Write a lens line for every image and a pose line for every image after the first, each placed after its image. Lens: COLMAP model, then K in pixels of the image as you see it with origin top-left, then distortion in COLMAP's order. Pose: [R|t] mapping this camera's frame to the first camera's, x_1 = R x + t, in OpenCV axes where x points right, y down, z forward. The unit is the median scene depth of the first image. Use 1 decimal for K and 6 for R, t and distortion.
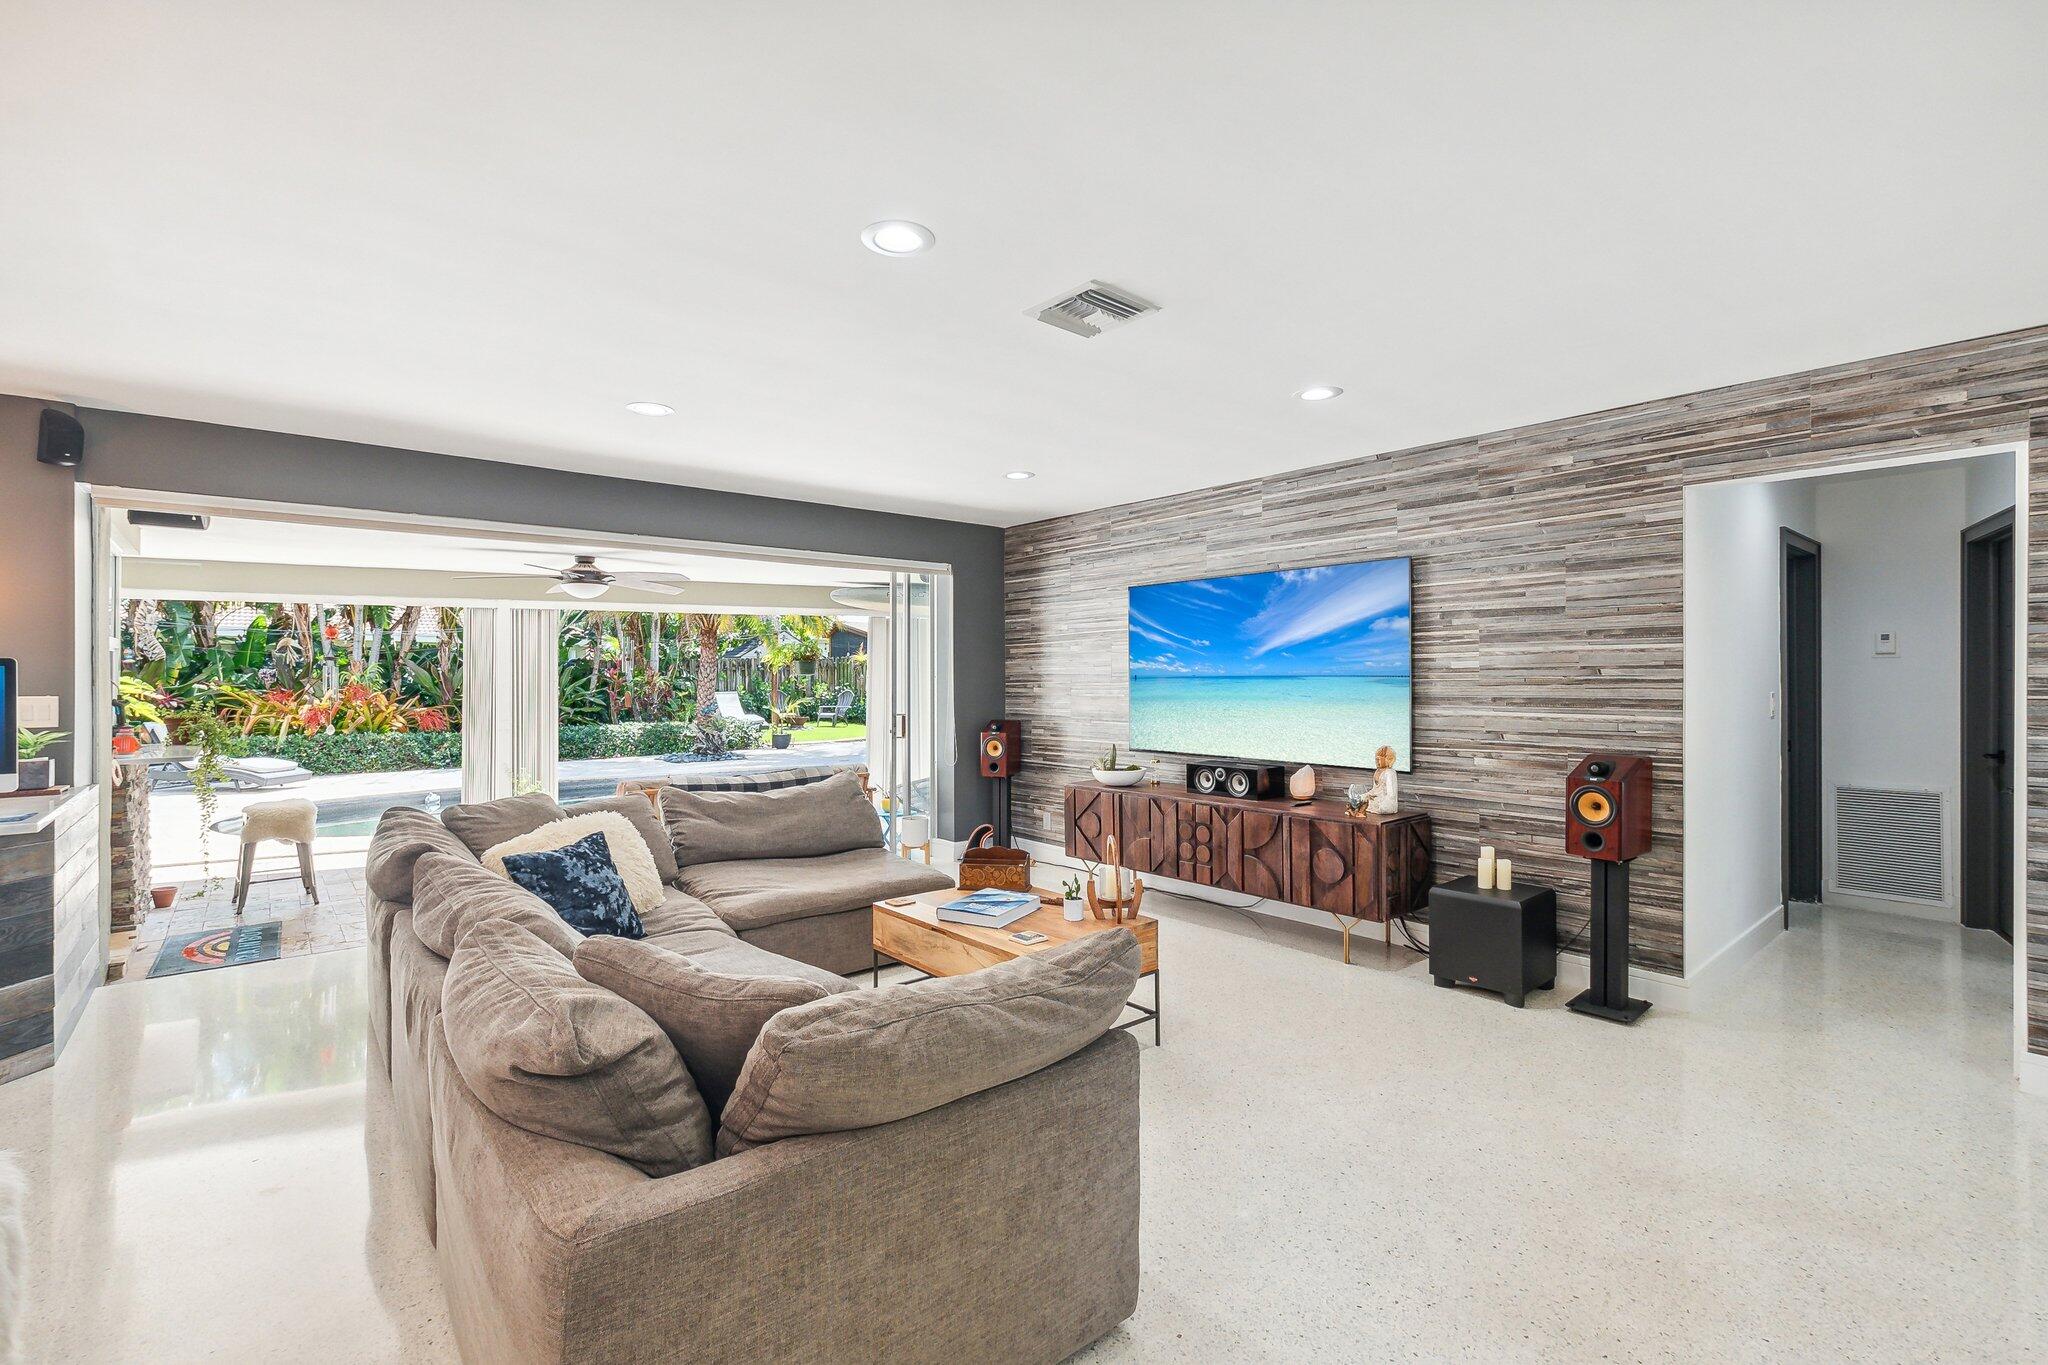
lens RADIAL K [[922.1, 0, 1010.2], [0, 922.1, 668.0], [0, 0, 1]] dist [0.003583, 0.001529]
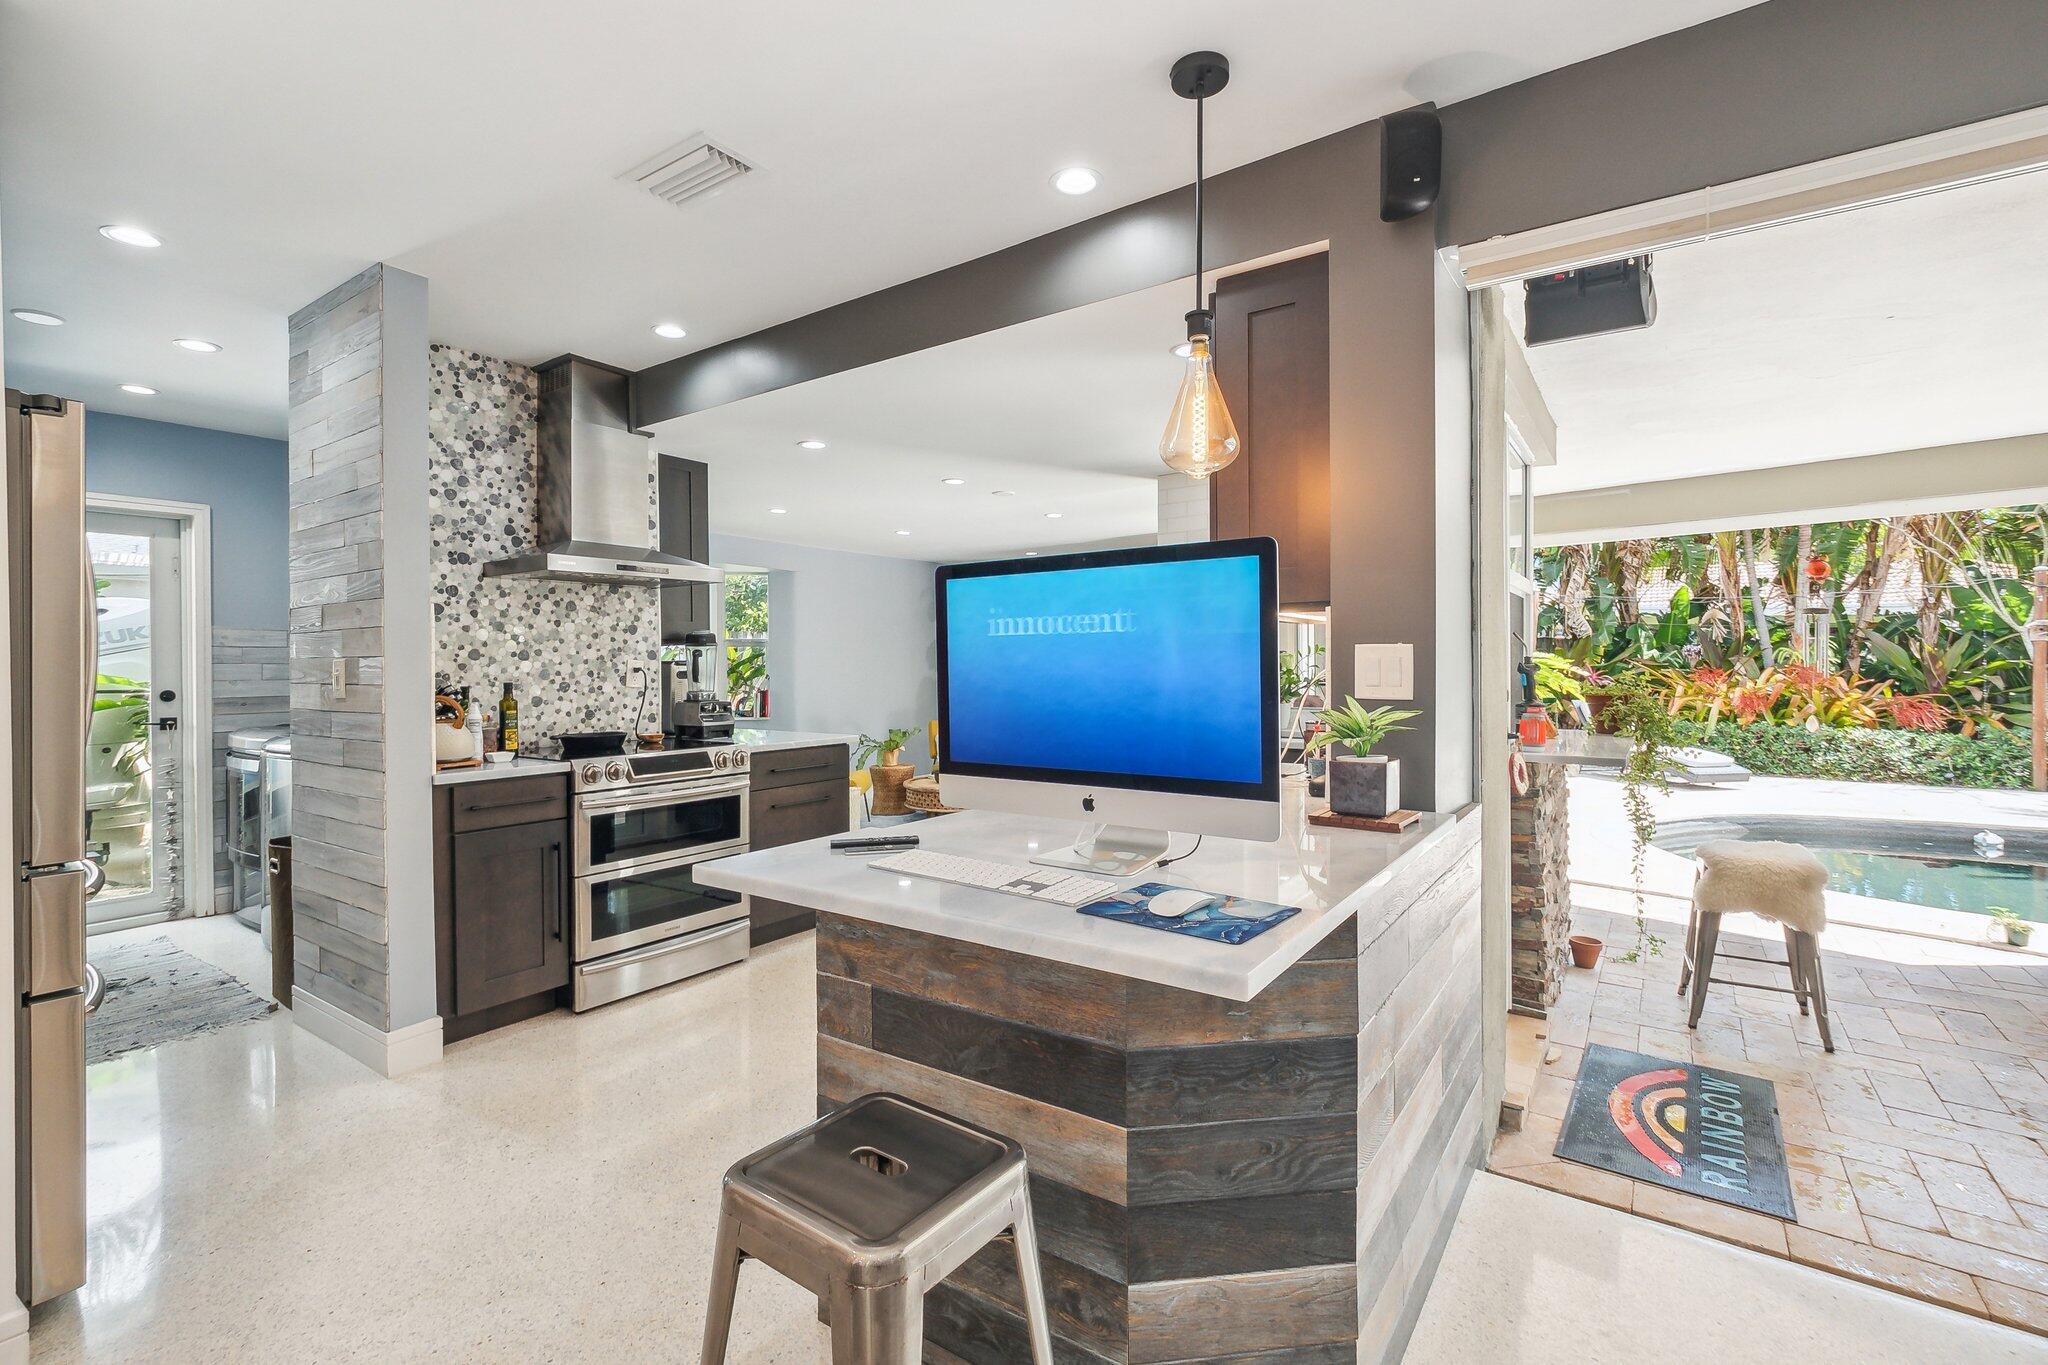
lens RADIAL K [[922.1, 0, 1010.4], [0, 922.1, 662.9], [0, 0, 1]] dist [0.003583, 0.001529]
pose [[0.264888, 0.005872, -0.964261, -0.165158], [0.004731, 0.999962, 0.007389, 0.010623], [0.964268, -0.006520, 0.264850, 0.183754]]
